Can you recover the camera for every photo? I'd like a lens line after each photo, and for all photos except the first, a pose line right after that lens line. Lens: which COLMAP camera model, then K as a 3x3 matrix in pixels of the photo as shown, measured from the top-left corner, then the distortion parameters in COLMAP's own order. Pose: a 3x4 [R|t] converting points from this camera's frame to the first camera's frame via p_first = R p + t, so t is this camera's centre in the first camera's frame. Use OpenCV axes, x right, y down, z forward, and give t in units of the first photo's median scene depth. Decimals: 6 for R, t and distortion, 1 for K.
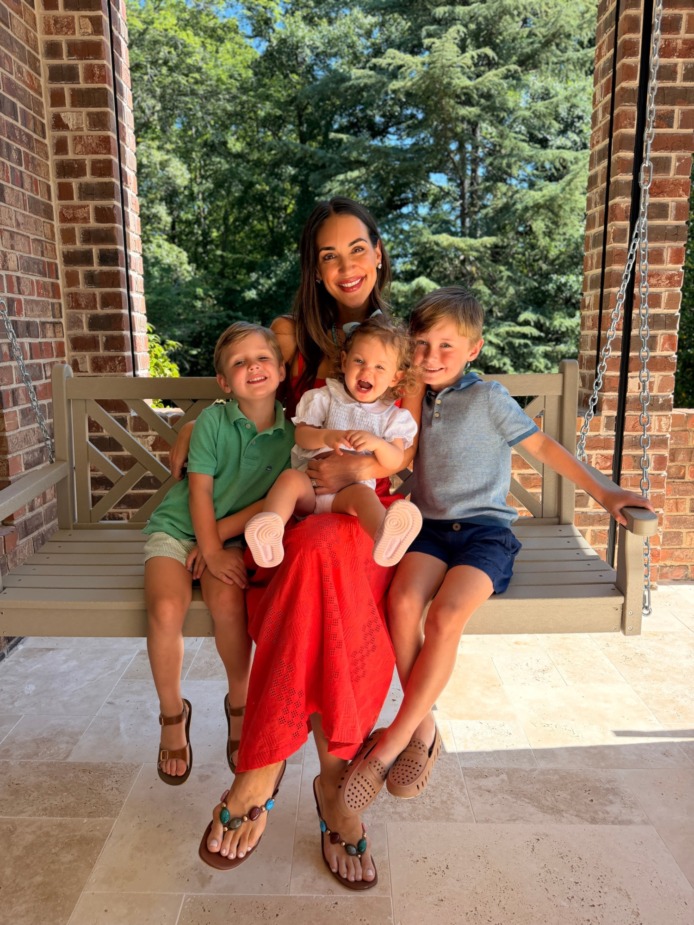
lens RADIAL K [[651.8, 0, 347.0], [0, 651.8, 462.5], [0, 0, 1]] dist [-0.008601, -0.004175]
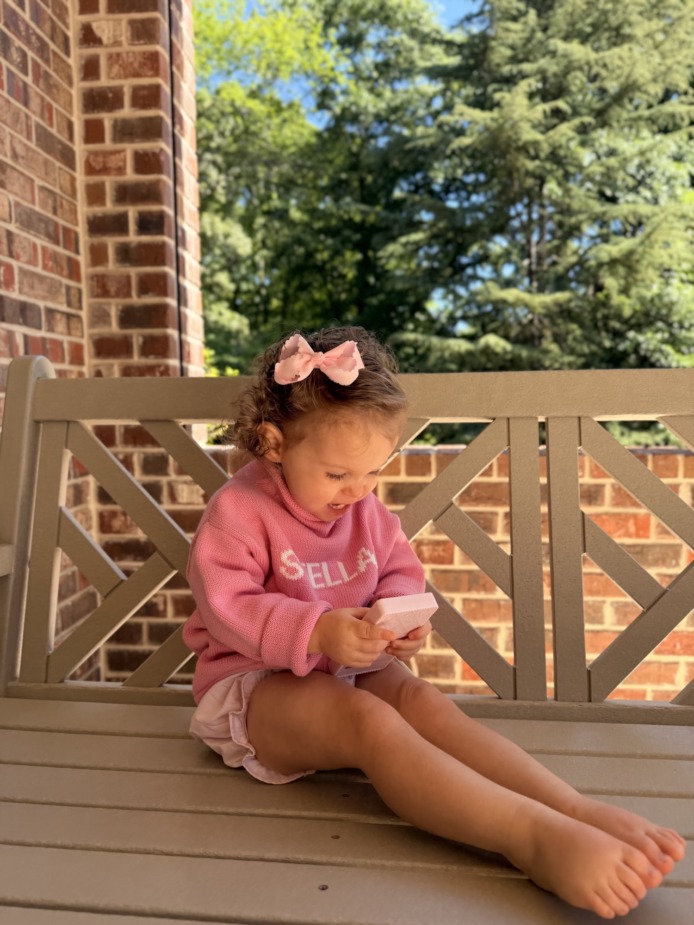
lens RADIAL K [[670.5, 0, 347.0], [0, 670.5, 462.5], [0, 0, 1]] dist [0.006011, -0.027757]
pose [[0.996281, 0.002529, -0.086125, -0.093309], [-0.011288, 0.994785, -0.101366, 0.007657], [0.085420, 0.101962, 0.991114, 0.325043]]
